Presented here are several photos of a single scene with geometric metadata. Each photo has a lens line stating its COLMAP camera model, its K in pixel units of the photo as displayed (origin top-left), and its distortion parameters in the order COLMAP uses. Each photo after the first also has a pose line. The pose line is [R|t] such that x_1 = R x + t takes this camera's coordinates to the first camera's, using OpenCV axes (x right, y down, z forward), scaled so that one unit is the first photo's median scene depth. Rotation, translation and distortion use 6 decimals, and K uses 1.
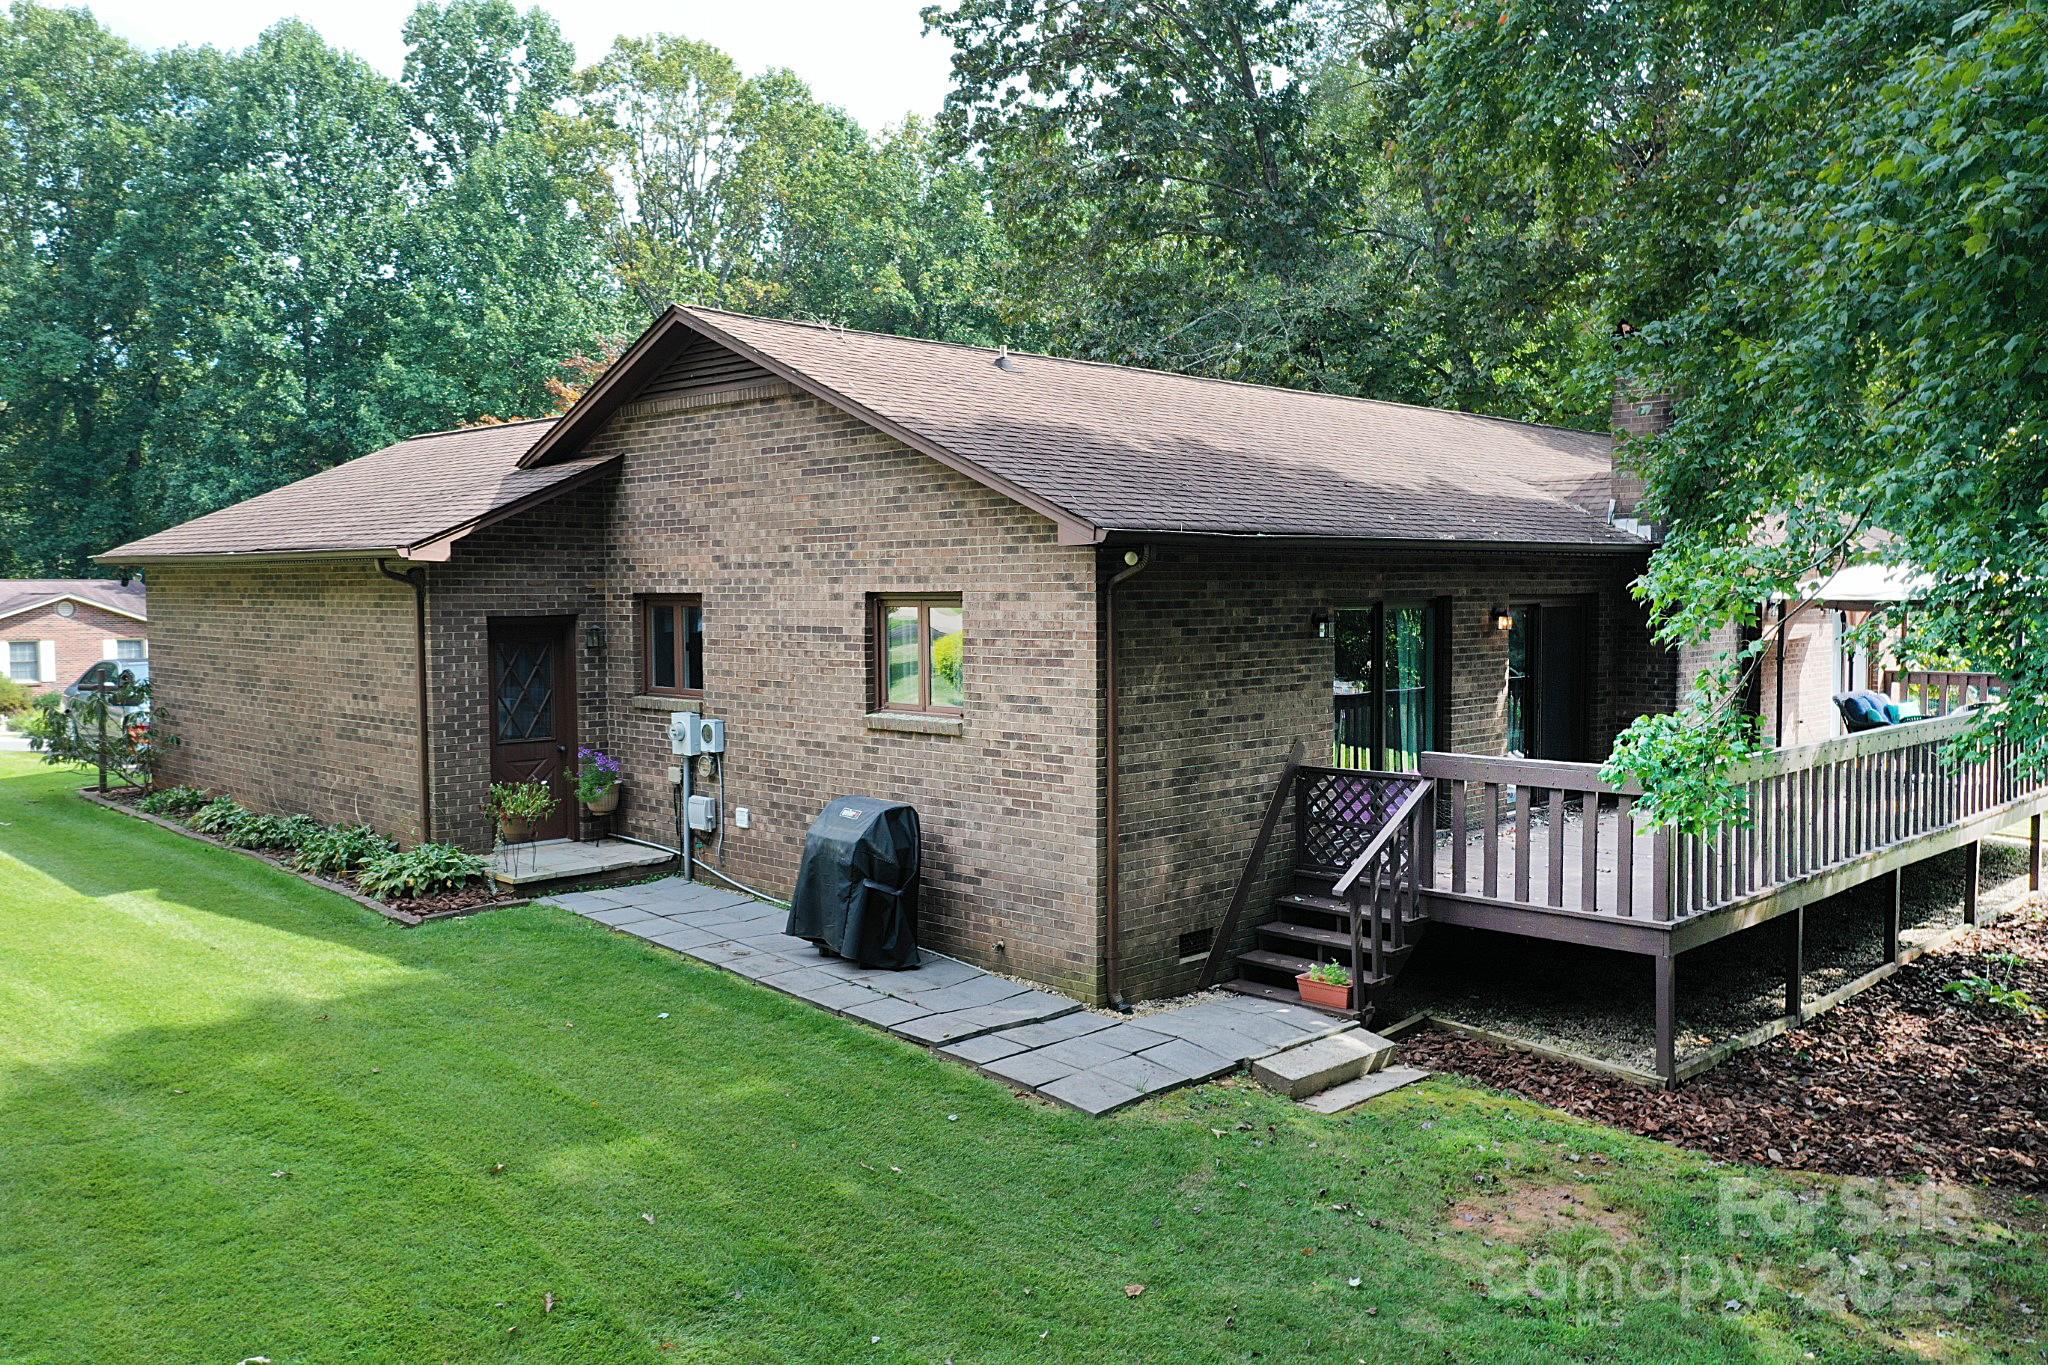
lens RADIAL K [[1639.5, 0, 1019.1], [0, 1639.5, 689.8], [0, 0, 1]] dist [0.010249, -0.008441]
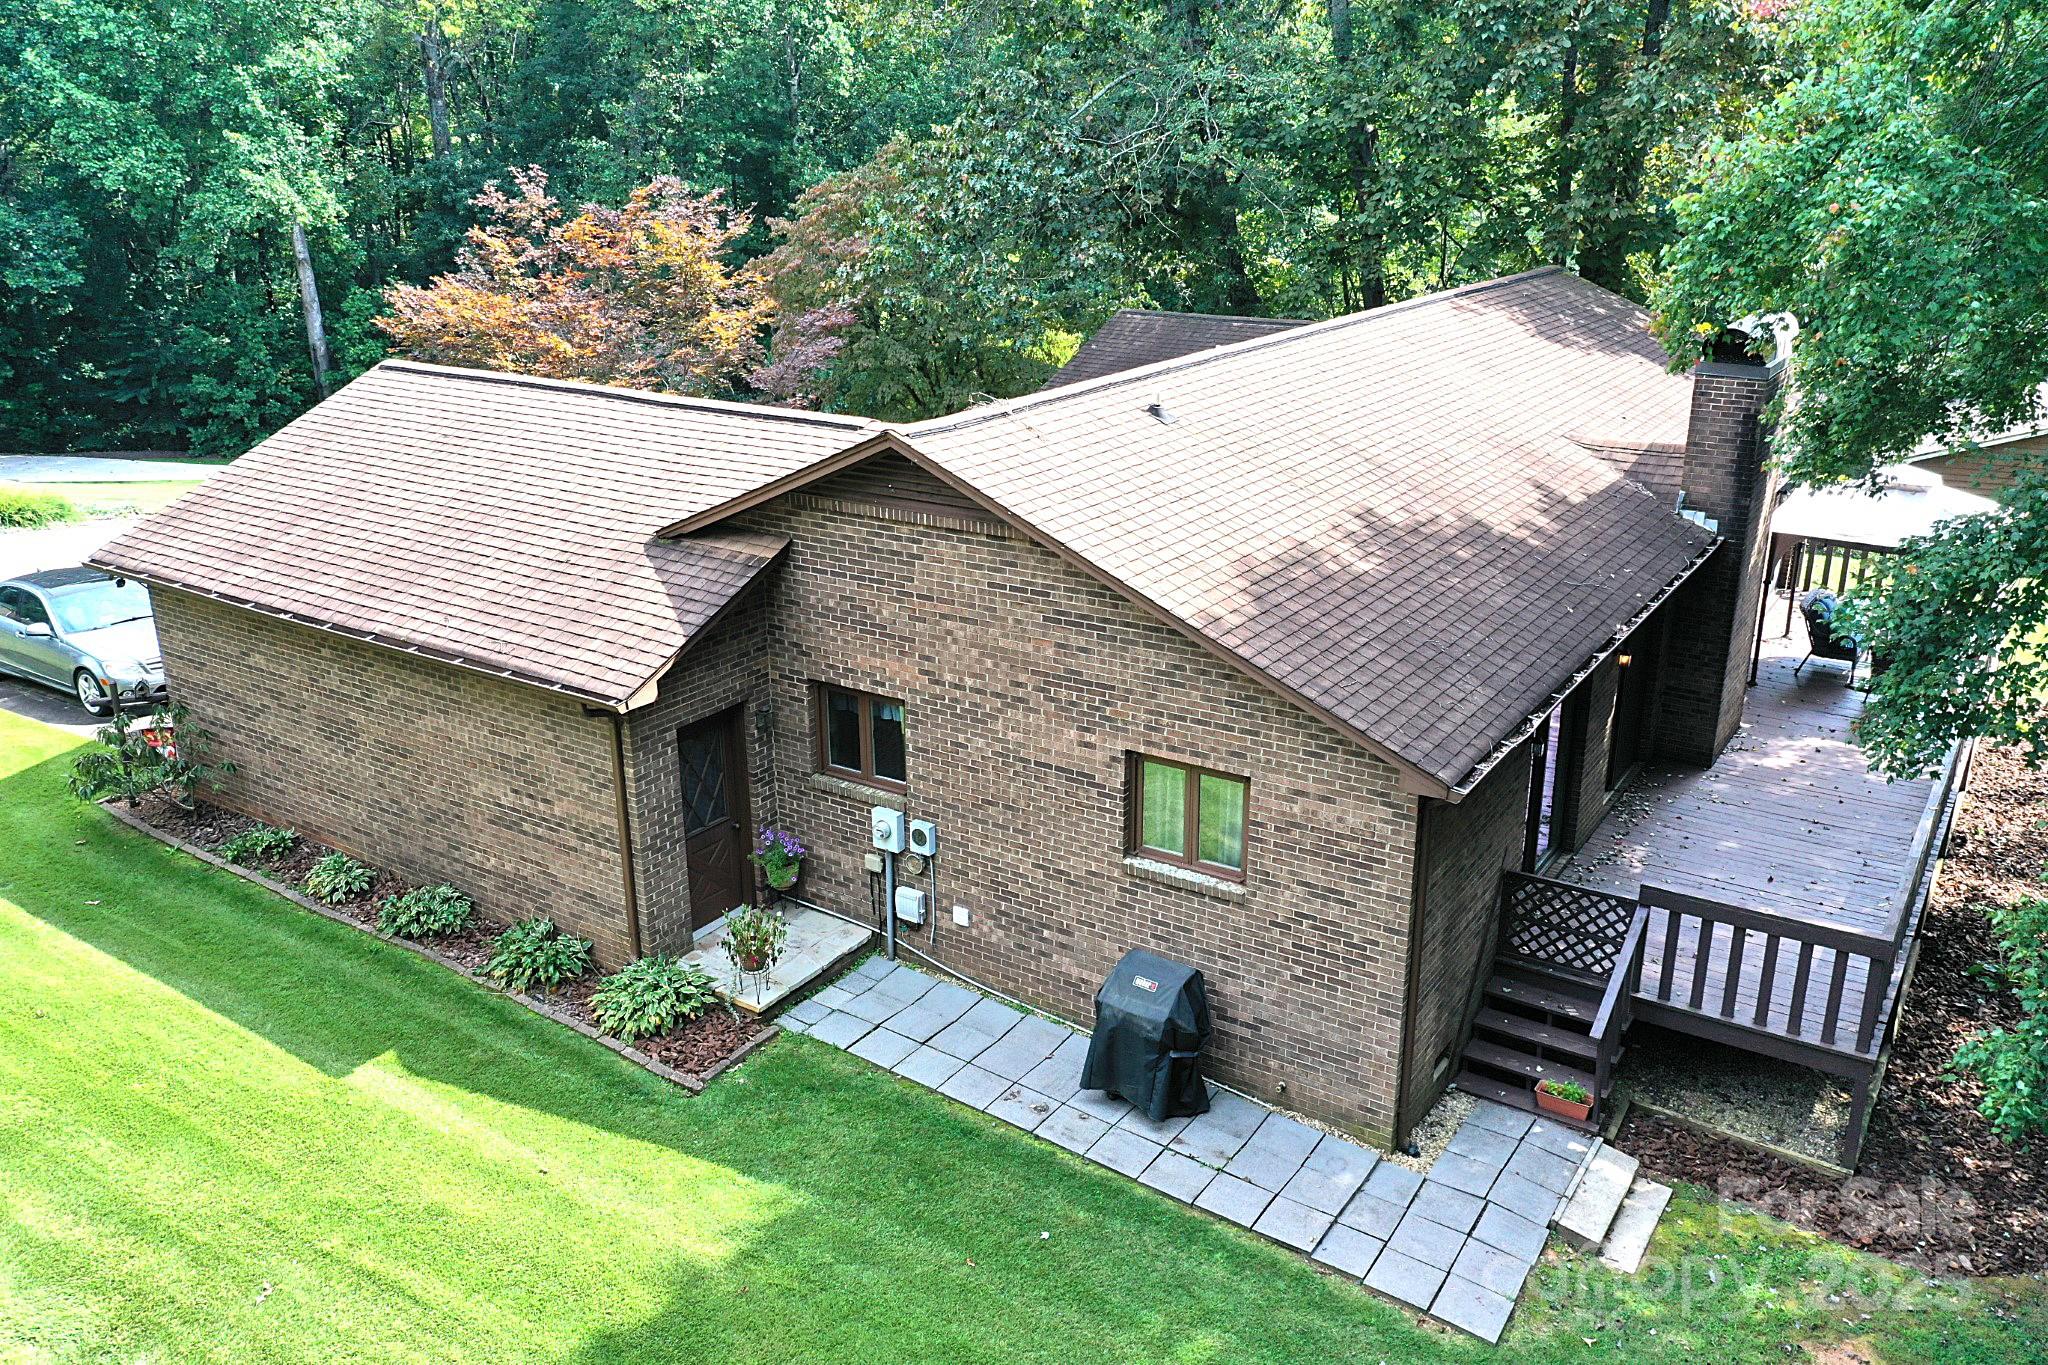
lens RADIAL K [[1620.3, 0, 1015.8], [0, 1620.3, 681.1], [0, 0, 1]] dist [0.009438, 0.002644]
pose [[0.981893, -0.063886, 0.178341, -0.313471], [0.014565, 0.964091, 0.265172, -0.342212], [-0.188878, -0.257772, 0.947565, 0.063241]]
